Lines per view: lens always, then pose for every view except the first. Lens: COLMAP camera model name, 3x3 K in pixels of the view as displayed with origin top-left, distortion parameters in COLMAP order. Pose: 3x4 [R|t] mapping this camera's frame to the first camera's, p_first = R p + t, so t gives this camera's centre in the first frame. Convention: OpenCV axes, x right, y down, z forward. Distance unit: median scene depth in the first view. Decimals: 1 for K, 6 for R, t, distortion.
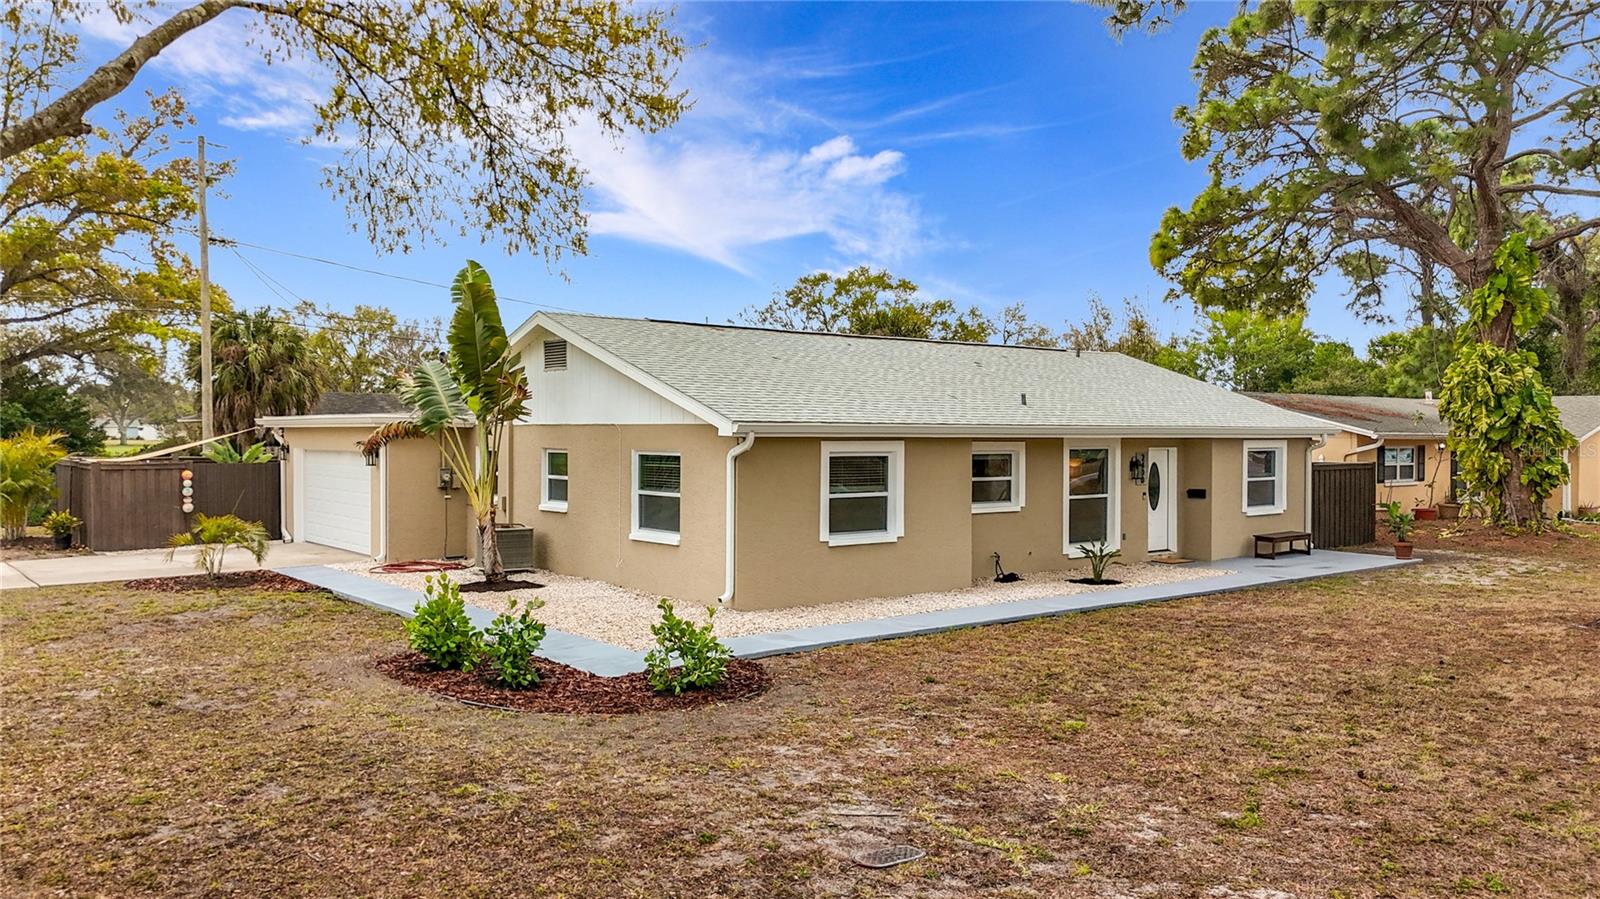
lens RADIAL K [[1195.5, 0, 791.6], [0, 1195.5, 441.9], [0, 0, 1]] dist [0.048586, -0.007603]
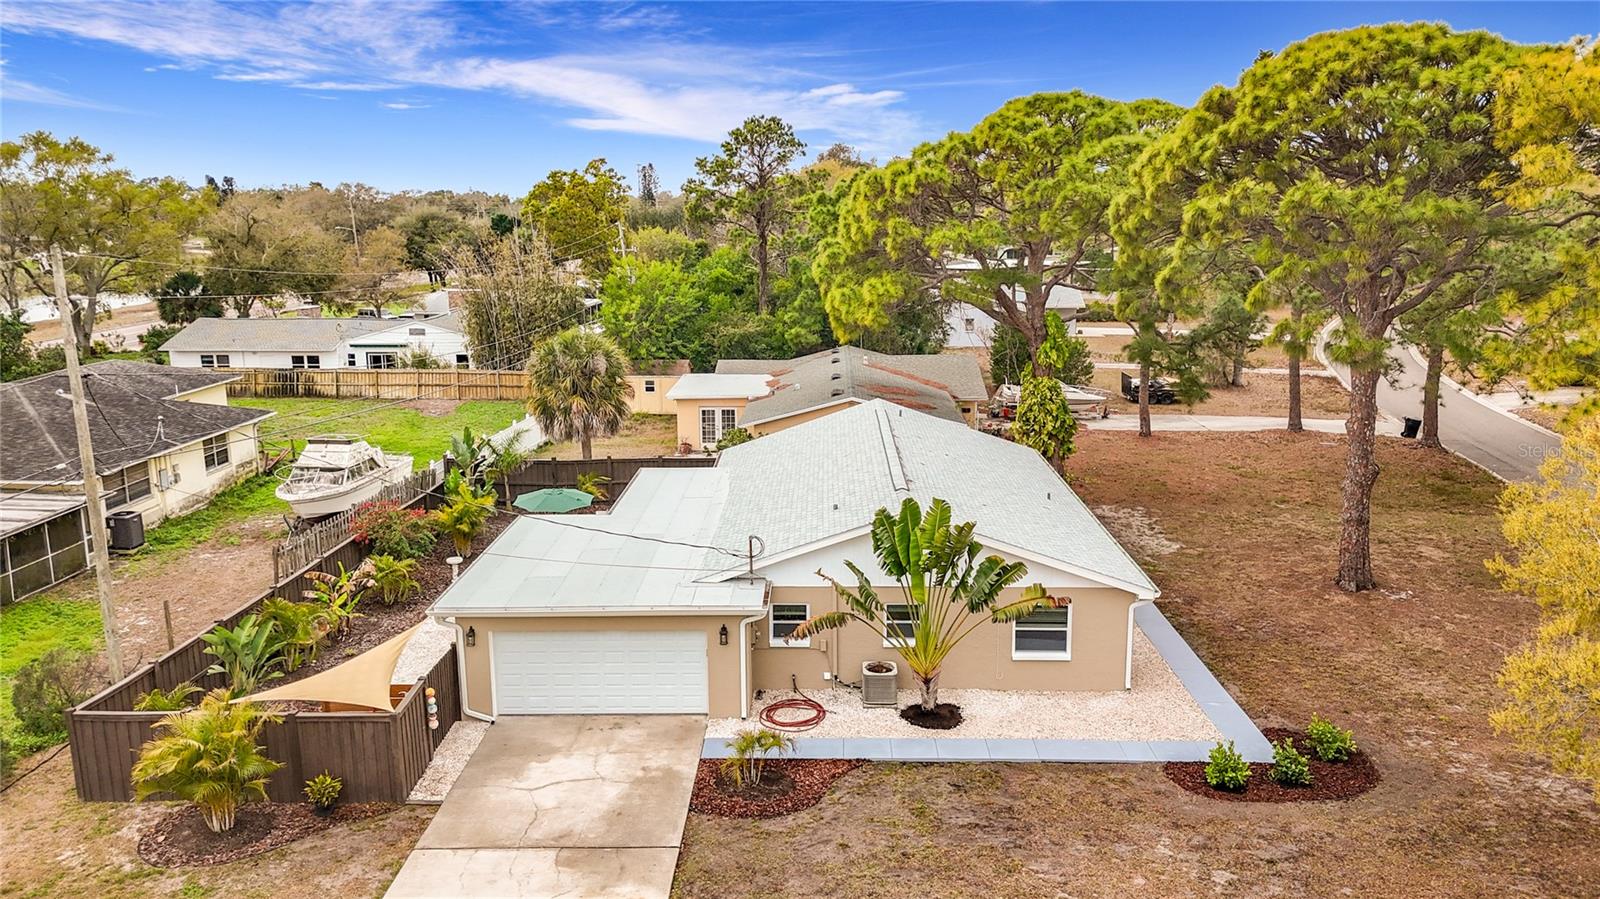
lens RADIAL K [[1187.0, 0, 793.7], [0, 1187.0, 450.1], [0, 0, 1]] dist [0.048928, -0.032484]
pose [[0.637803, -0.167120, 0.751850, -1.162328], [0.016634, 0.978937, 0.203485, -0.406015], [-0.770020, -0.117277, 0.627149, 0.246190]]
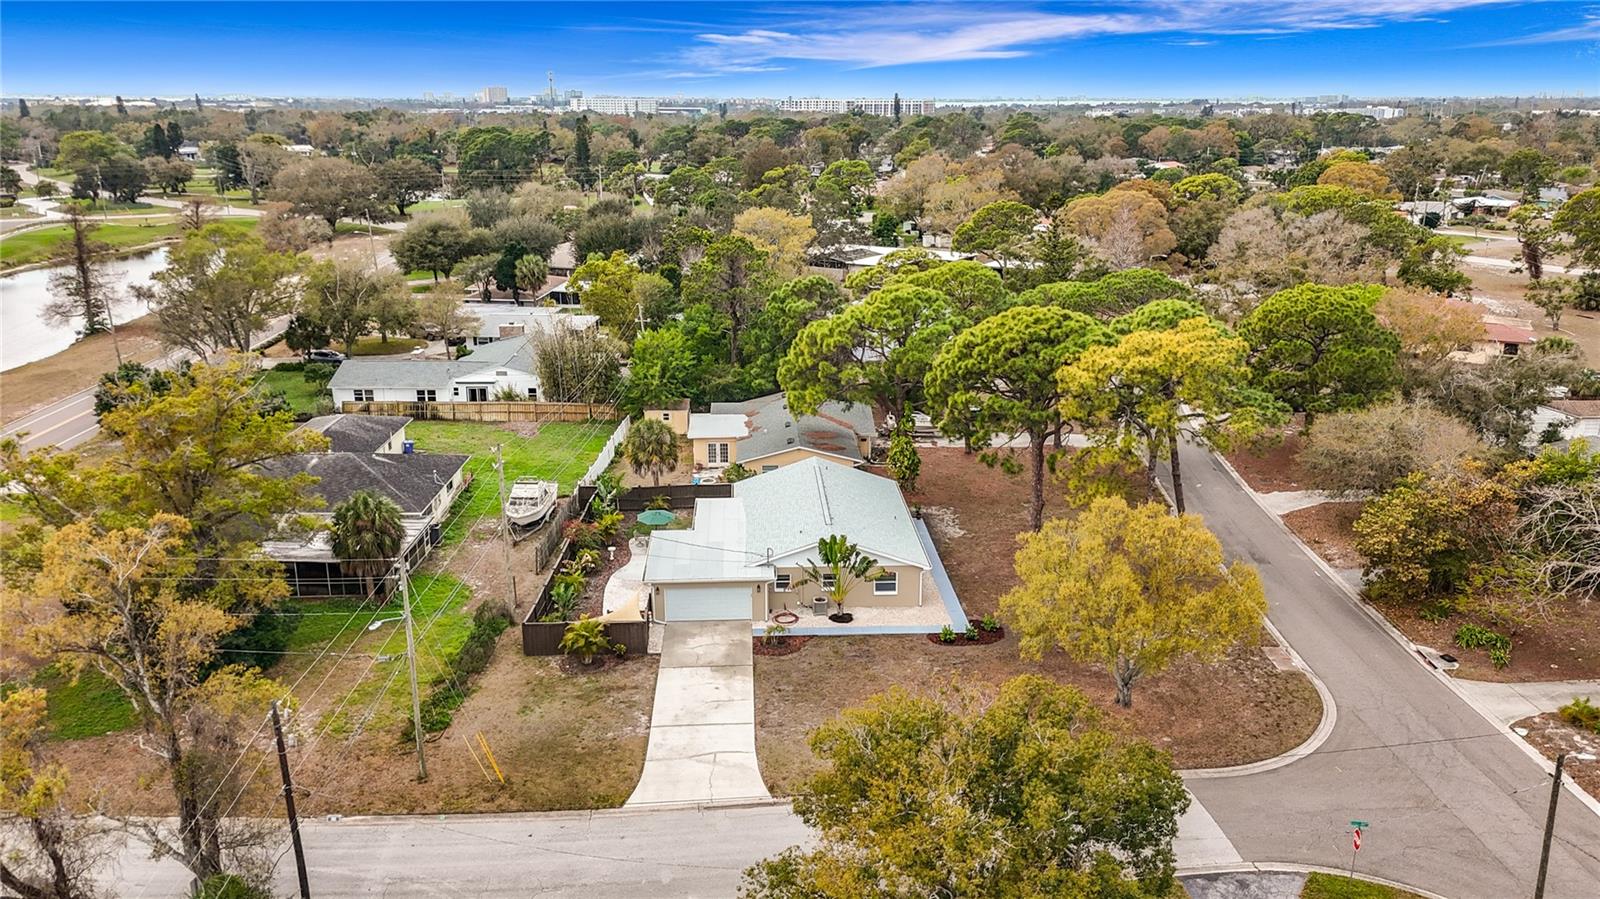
lens RADIAL K [[1187.0, 0, 793.7], [0, 1187.0, 450.1], [0, 0, 1]] dist [0.048928, -0.032484]
pose [[0.583323, -0.230562, 0.778829, -2.568044], [0.009076, 0.960656, 0.277592, -1.162206], [-0.812189, -0.154857, 0.562466, -0.692808]]
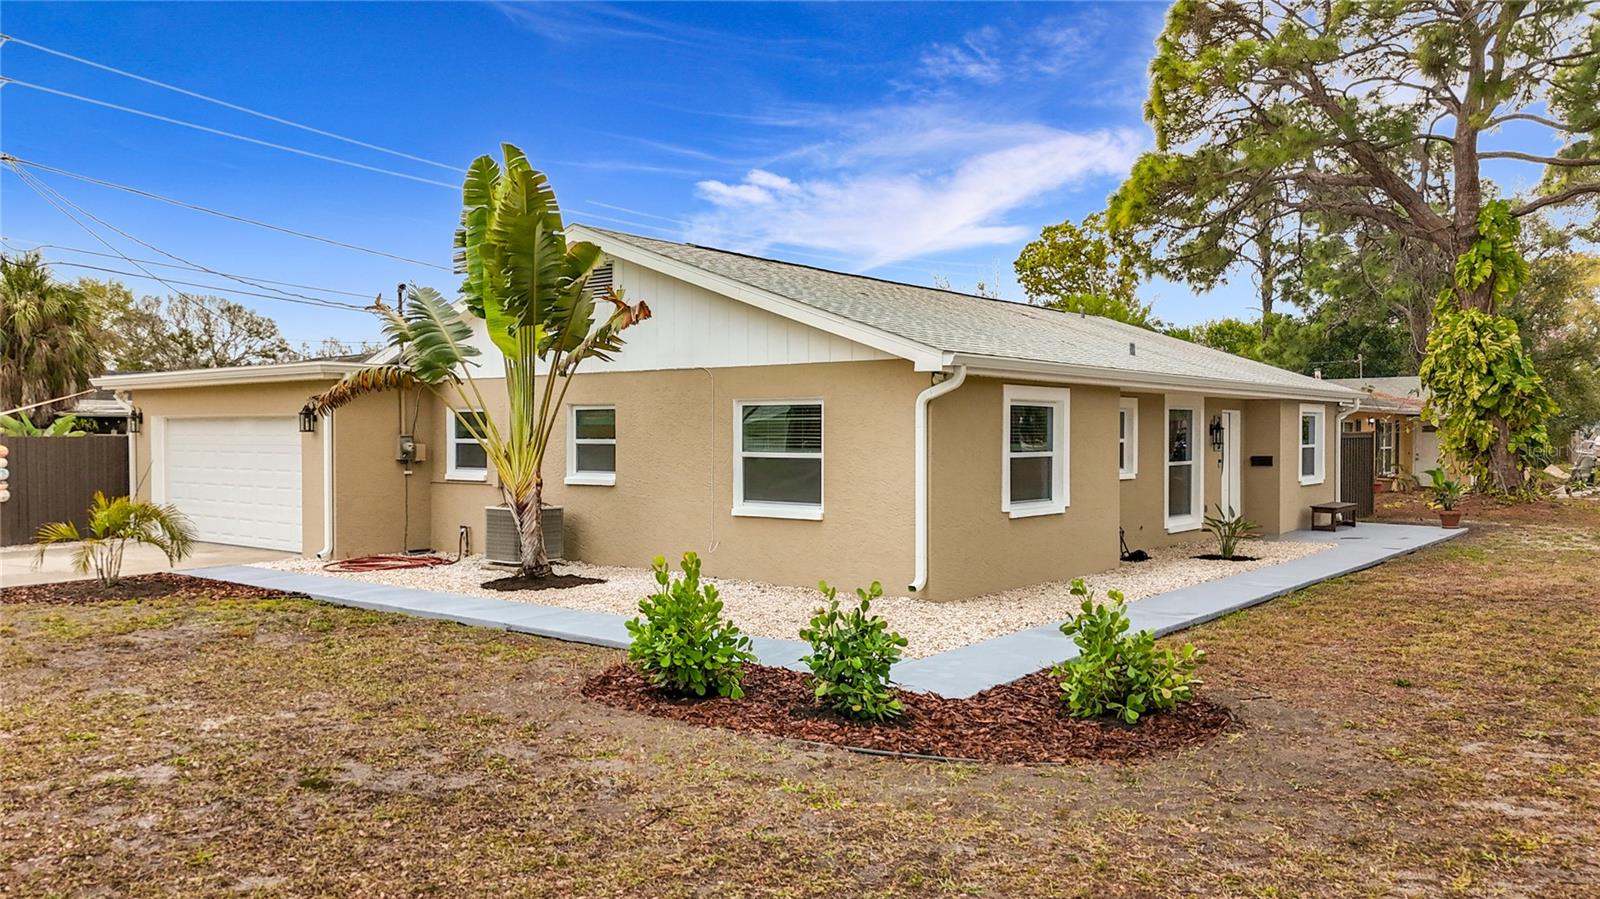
lens RADIAL K [[1187.0, 0, 793.7], [0, 1187.0, 450.1], [0, 0, 1]] dist [0.048928, -0.032484]
pose [[0.976550, -0.006475, 0.215194, -0.215501], [0.005178, 0.999965, 0.006592, 0.028372], [-0.215230, -0.005324, 0.976549, 0.203378]]
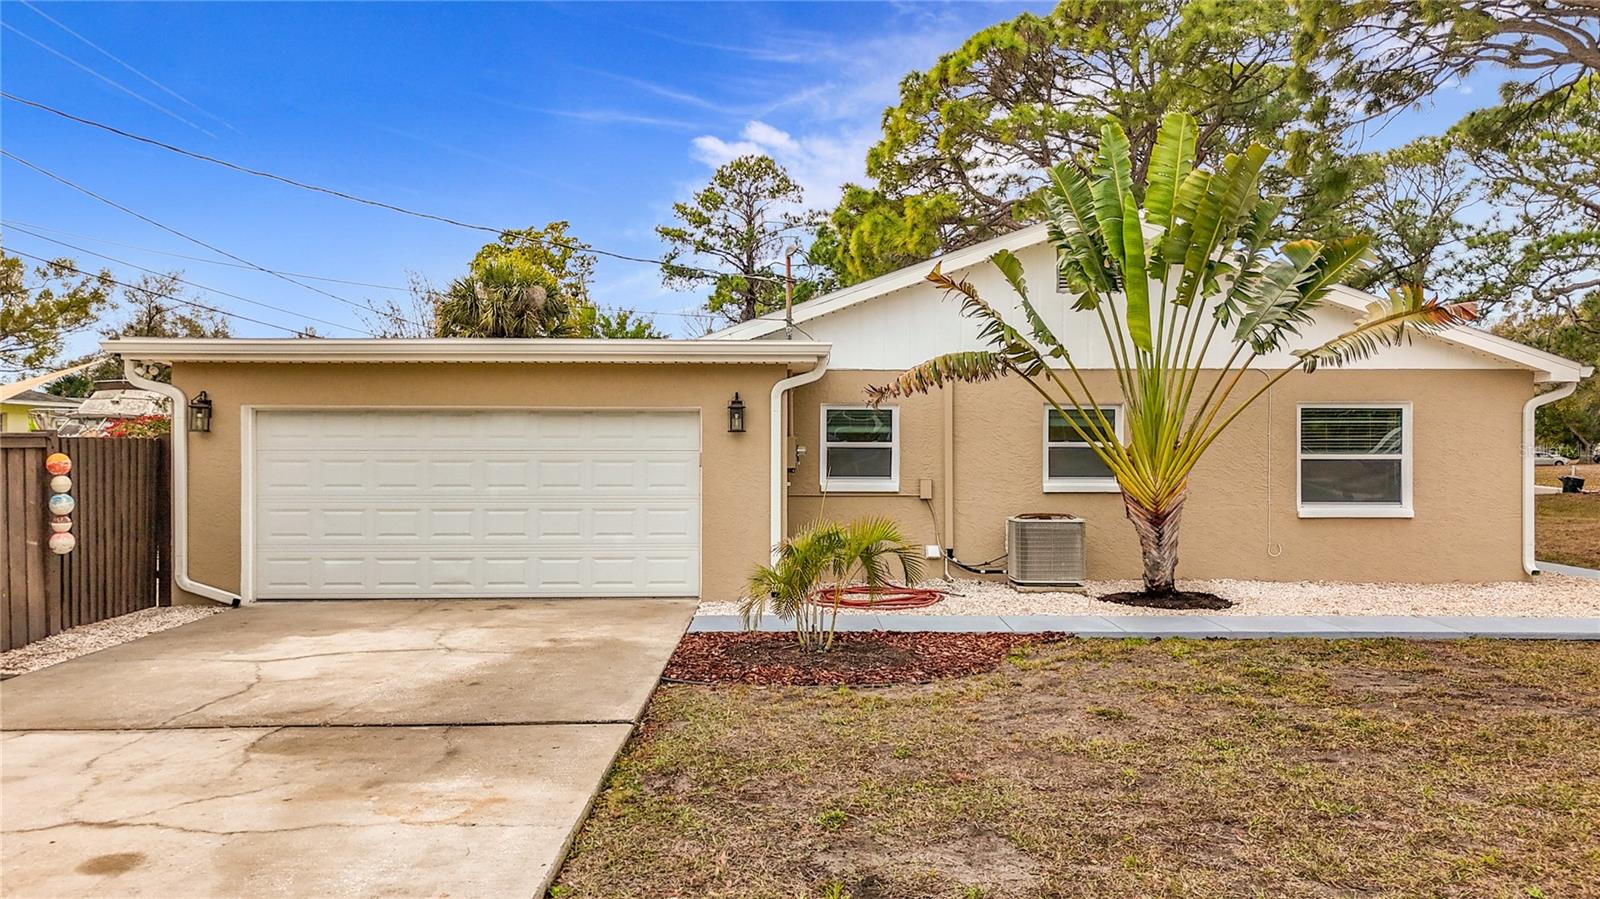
lens RADIAL K [[1187.0, 0, 793.7], [0, 1187.0, 450.1], [0, 0, 1]] dist [0.048928, -0.032484]
pose [[0.615819, -0.006384, 0.787862, -0.781368], [0.007229, 0.999971, 0.002452, 0.027674], [-0.787855, 0.004185, 0.615847, 0.646346]]
